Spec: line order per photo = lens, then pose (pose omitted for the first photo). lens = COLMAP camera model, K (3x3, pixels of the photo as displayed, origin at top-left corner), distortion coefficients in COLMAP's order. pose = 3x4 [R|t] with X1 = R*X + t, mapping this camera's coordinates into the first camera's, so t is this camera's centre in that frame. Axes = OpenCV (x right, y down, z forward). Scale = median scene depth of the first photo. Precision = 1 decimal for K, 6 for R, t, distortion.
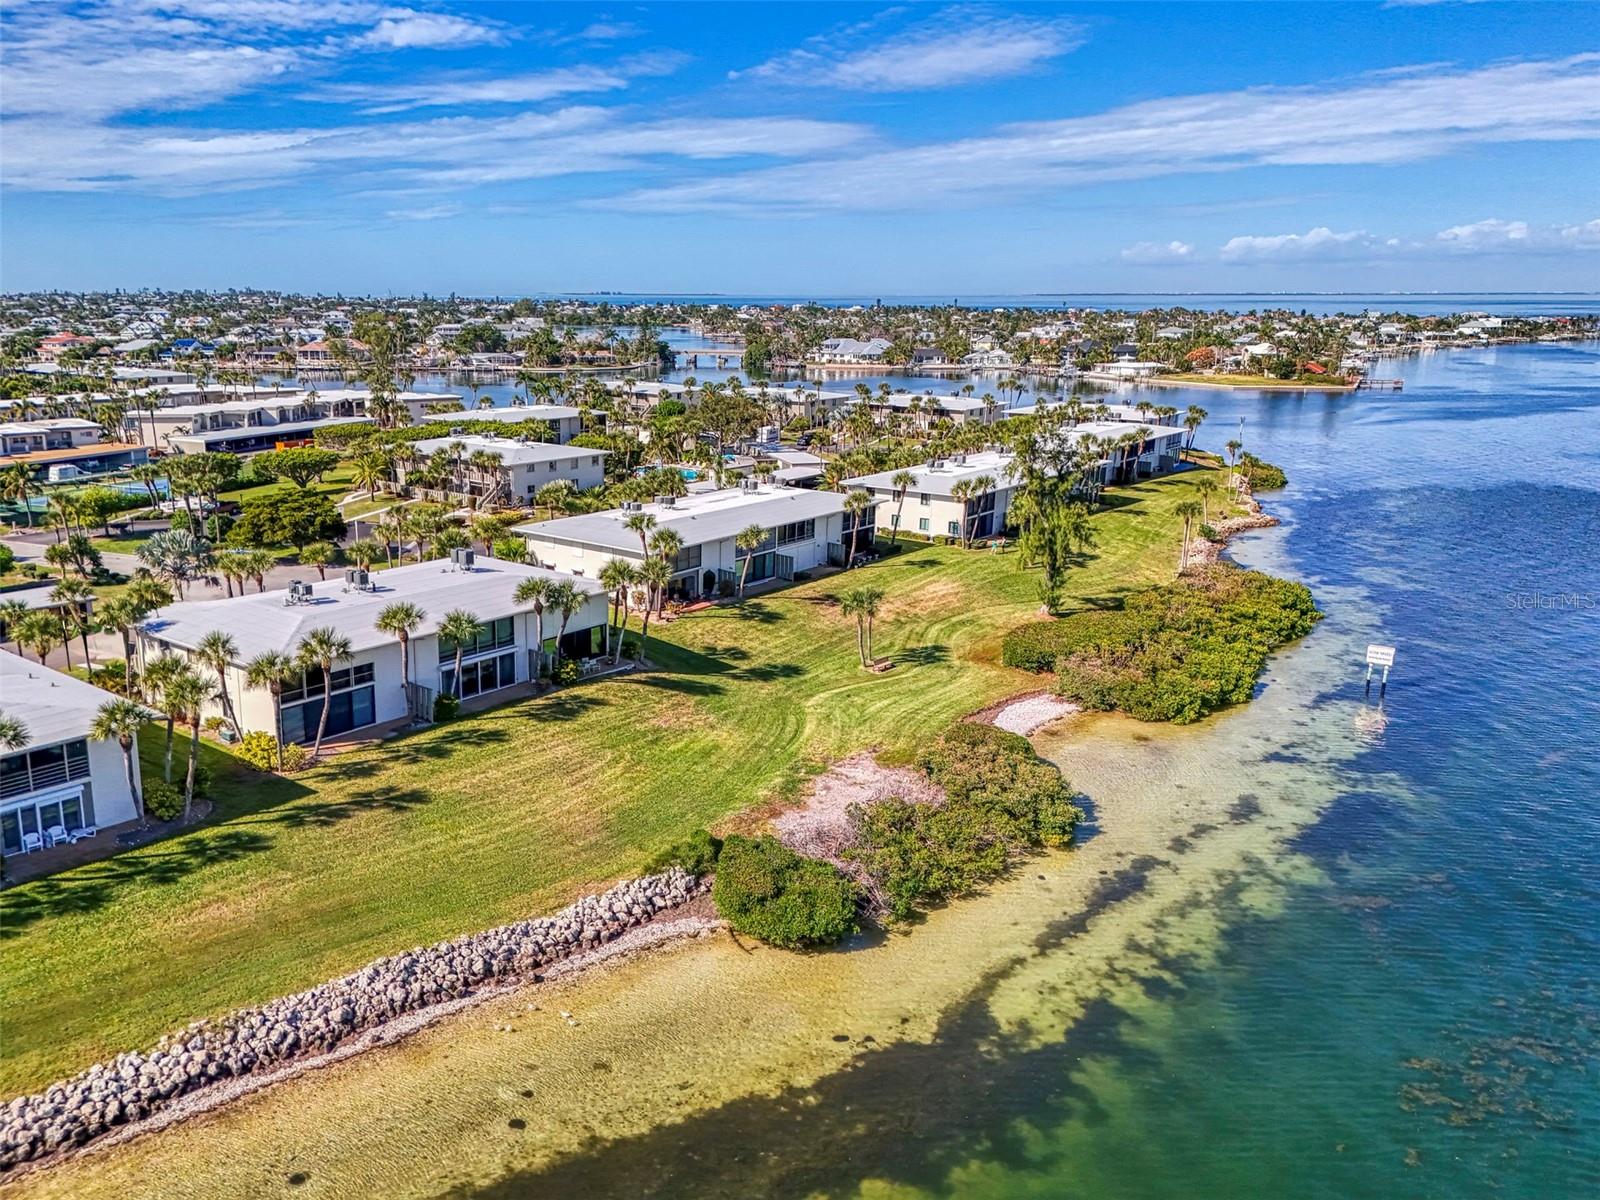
lens RADIAL K [[1217.0, 0, 800.0], [0, 1217.0, 600.0], [0, 0, 1]] dist [0.008303, -0.038923]
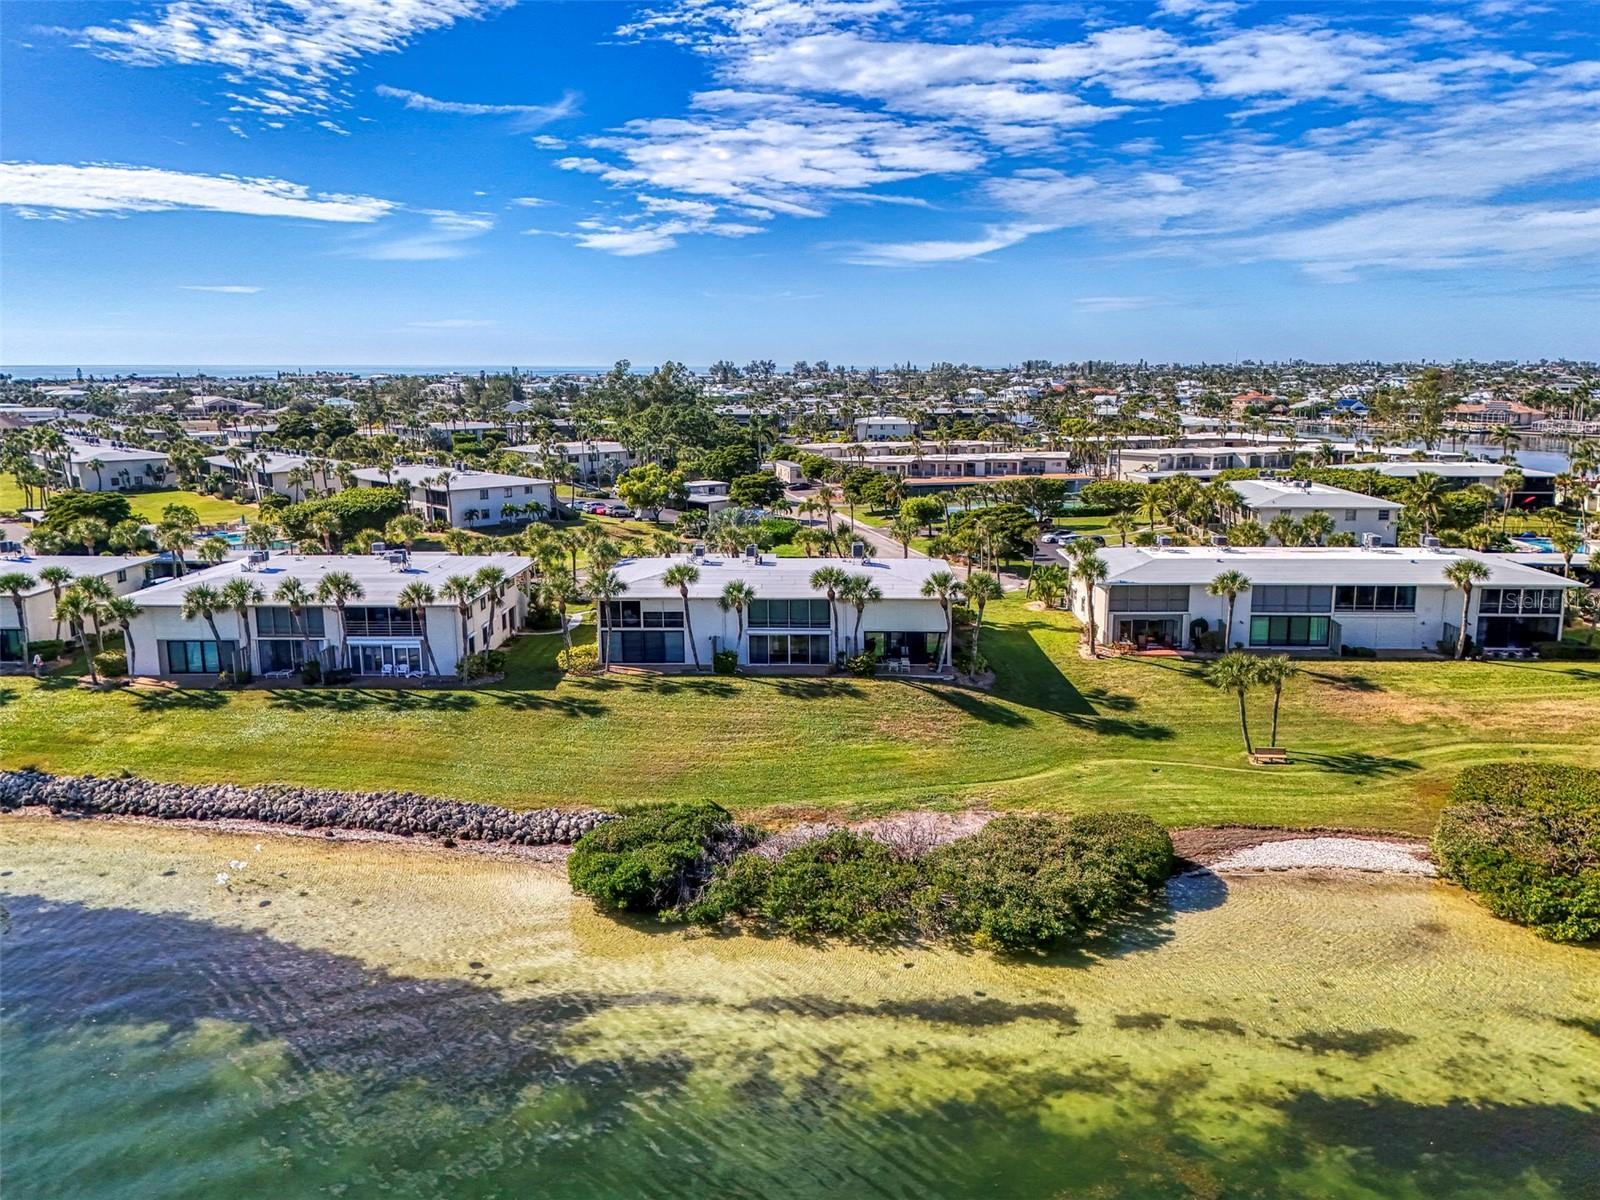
lens RADIAL K [[1182.1, 0, 800.0], [0, 1182.1, 600.0], [0, 0, 1]] dist [0.032106, -0.002456]
pose [[0.615665, 0.146074, -0.774350, 0.737024], [-0.181198, 0.982579, 0.041289, -0.036807], [0.766892, 0.114890, 0.631408, 0.399919]]
